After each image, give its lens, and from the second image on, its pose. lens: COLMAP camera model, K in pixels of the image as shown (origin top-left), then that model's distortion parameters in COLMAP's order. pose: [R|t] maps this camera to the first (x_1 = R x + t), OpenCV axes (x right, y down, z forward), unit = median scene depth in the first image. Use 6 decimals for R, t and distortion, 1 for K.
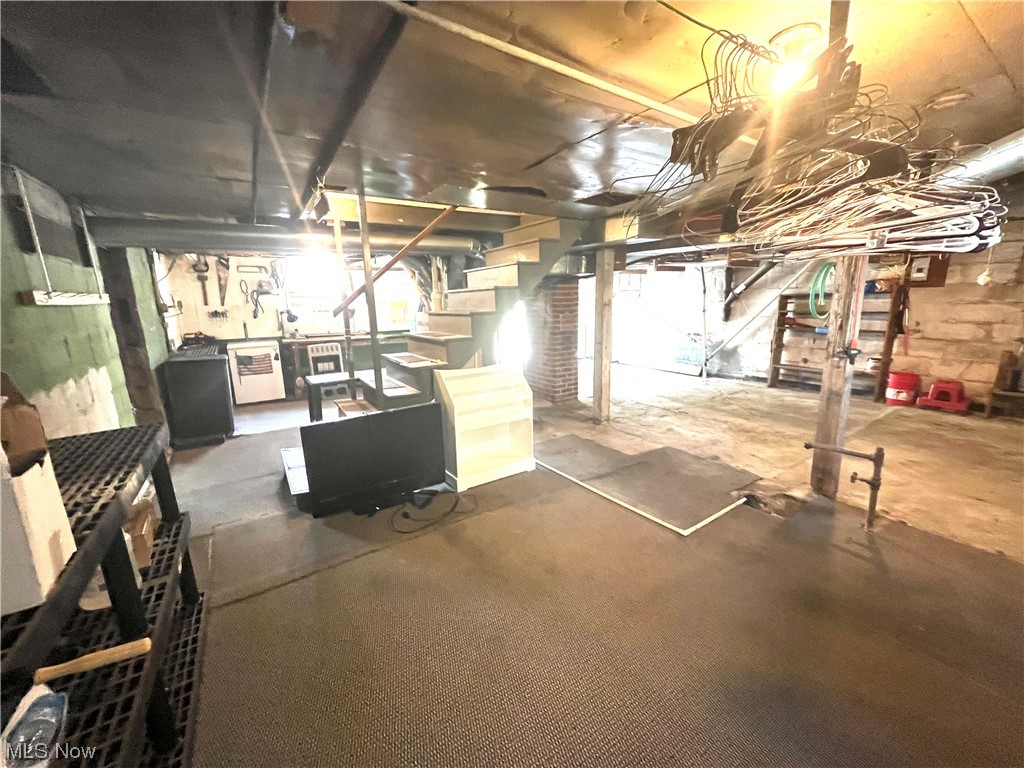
lens RADIAL K [[411.3, 0, 512.0], [0, 411.3, 384.0], [0, 0, 1]] dist [-0.000853, 0.000051]
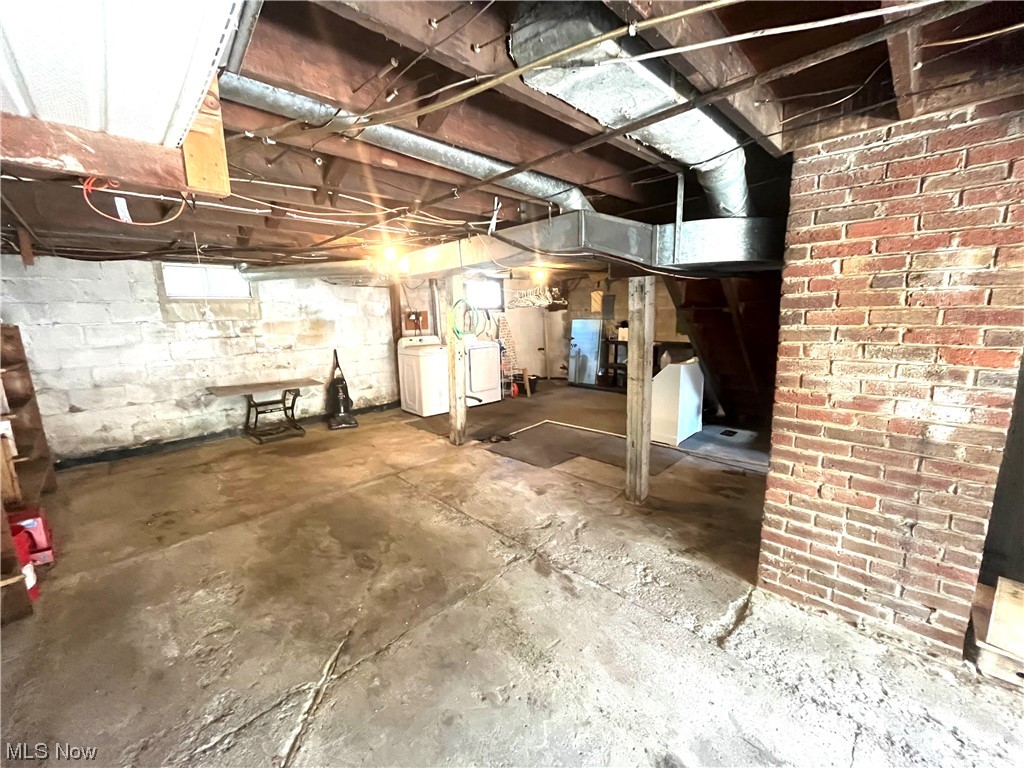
lens RADIAL K [[411.3, 0, 512.0], [0, 411.3, 384.0], [0, 0, 1]] dist [-0.000853, 0.000051]
pose [[-0.975595, 0.085793, -0.202125, 0.624611], [0.005438, 0.929670, 0.368353, -0.385881], [0.219511, 0.358264, -0.907448, 1.751422]]
